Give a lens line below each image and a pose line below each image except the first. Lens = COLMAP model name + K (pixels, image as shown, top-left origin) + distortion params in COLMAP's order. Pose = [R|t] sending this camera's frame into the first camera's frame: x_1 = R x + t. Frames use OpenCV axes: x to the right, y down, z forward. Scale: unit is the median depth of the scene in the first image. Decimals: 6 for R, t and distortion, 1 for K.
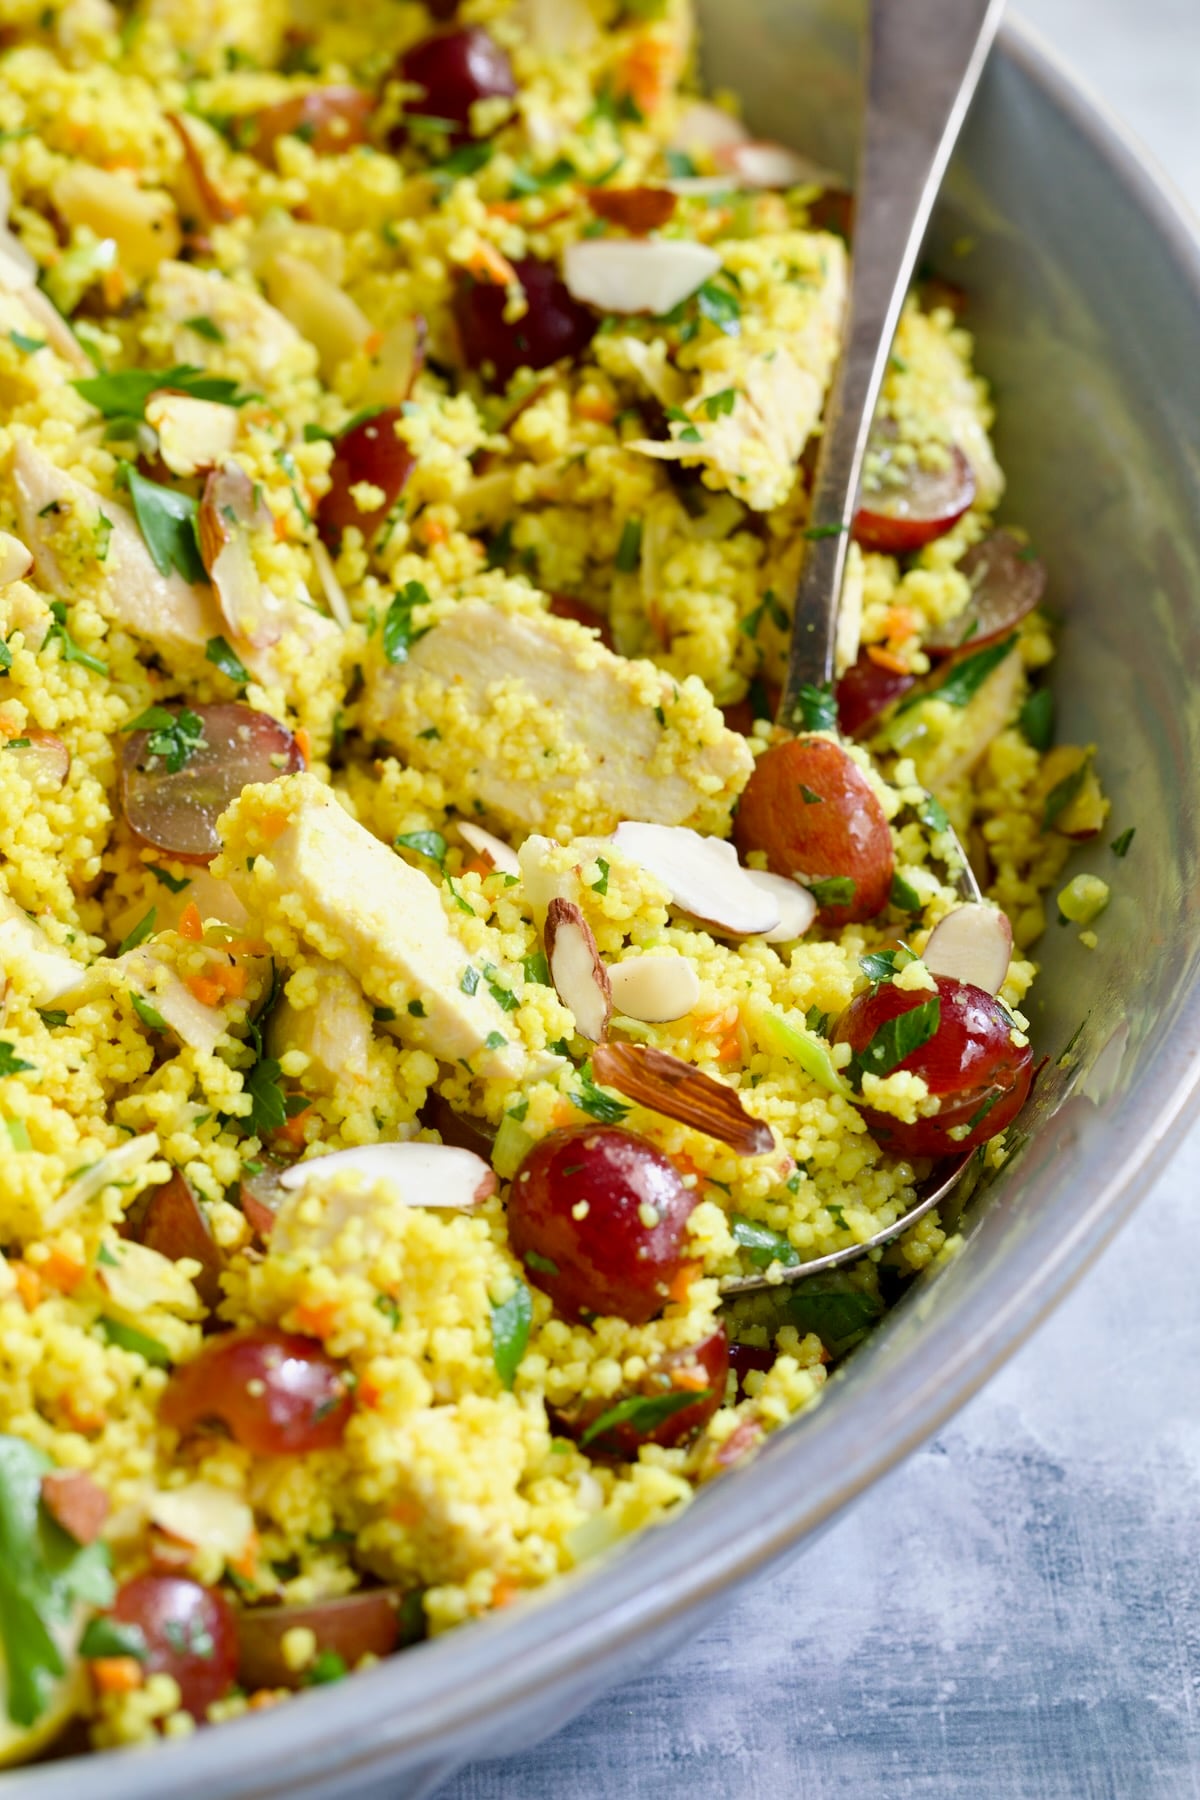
lens RADIAL K [[6124.6, 0, 609.3], [0, 6124.6, 901.0], [0, 0, 1]] dist [-0.073691, 0.000000]
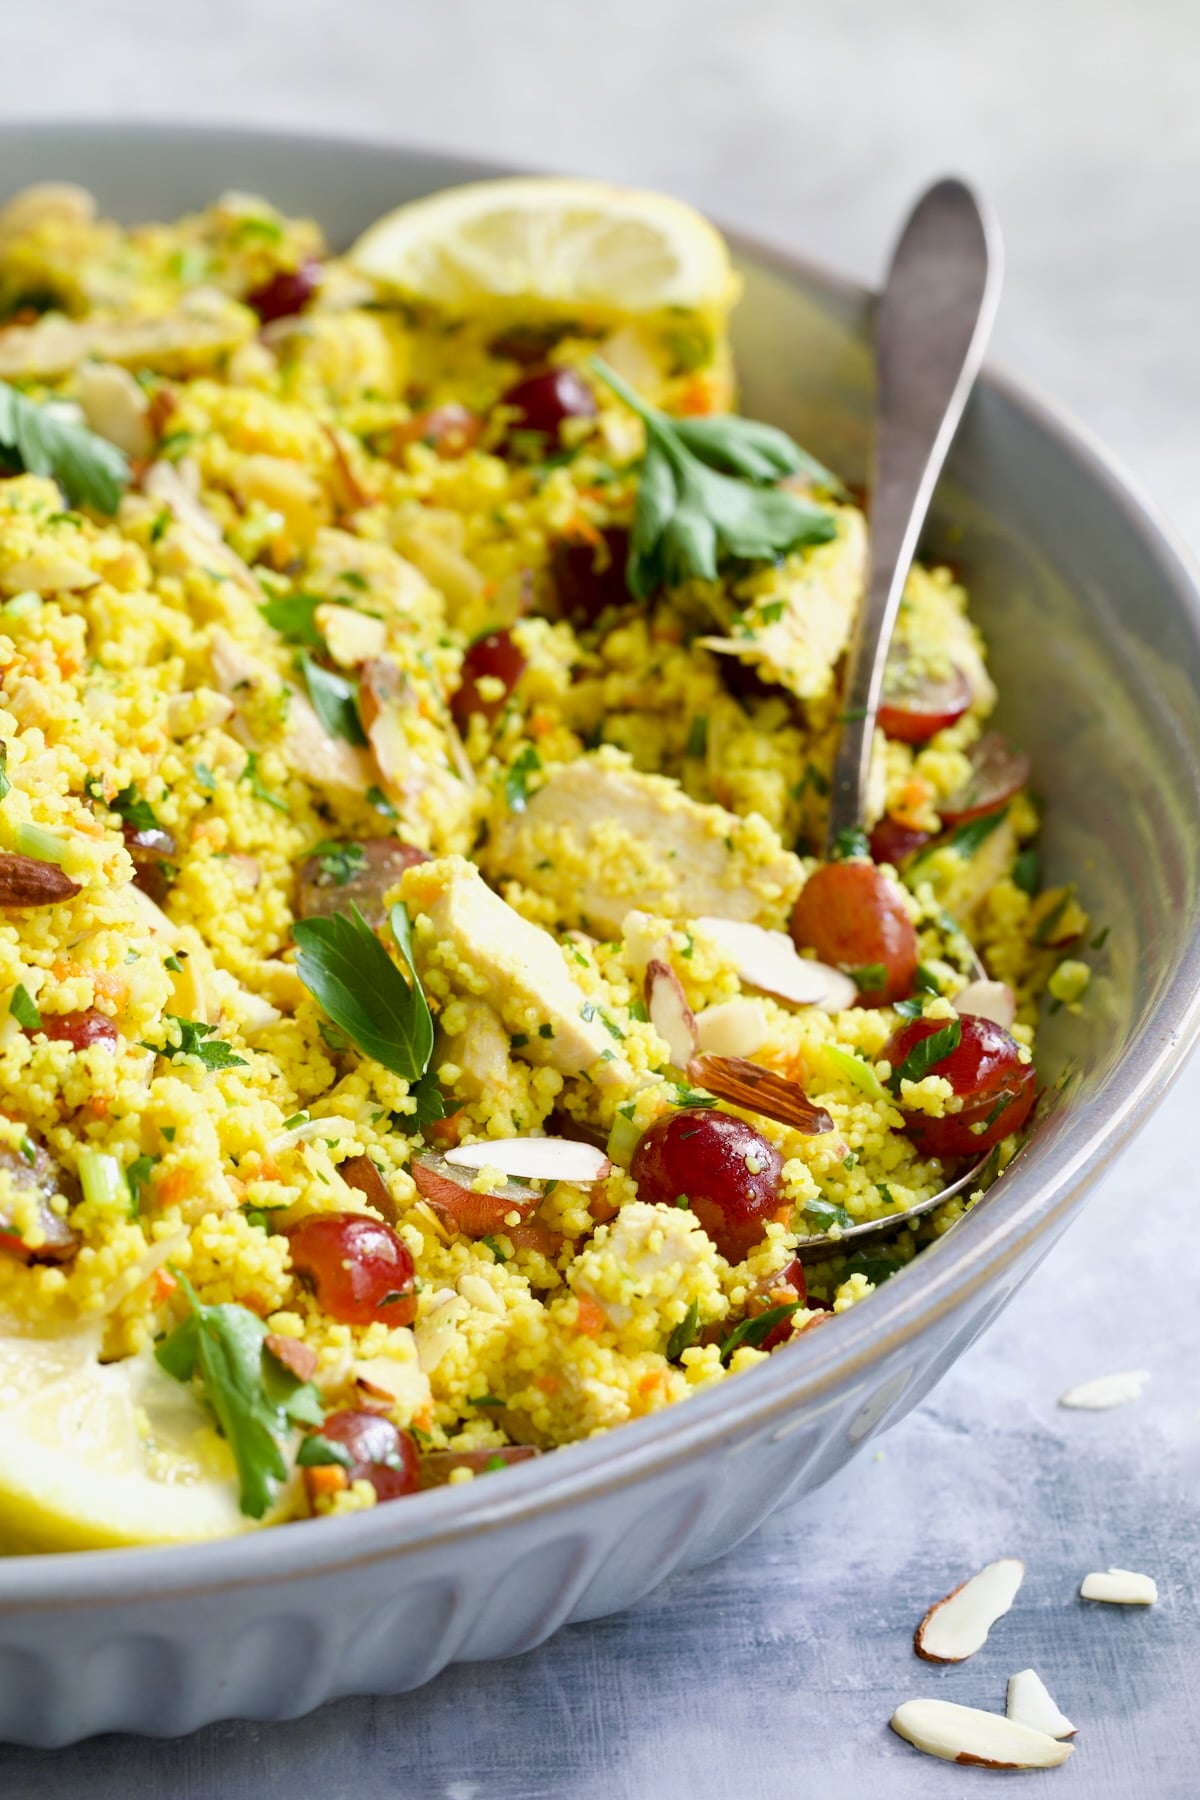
lens RADIAL K [[6124.6, 0, 593.1], [0, 6124.6, 899.6], [0, 0, 1]] dist [-0.073691, 0.000000]
pose [[0.999851, -0.007619, 0.015491, -0.039440], [0.010348, 0.982776, -0.184510, 0.214478], [-0.013819, 0.184643, 0.982709, -0.232177]]
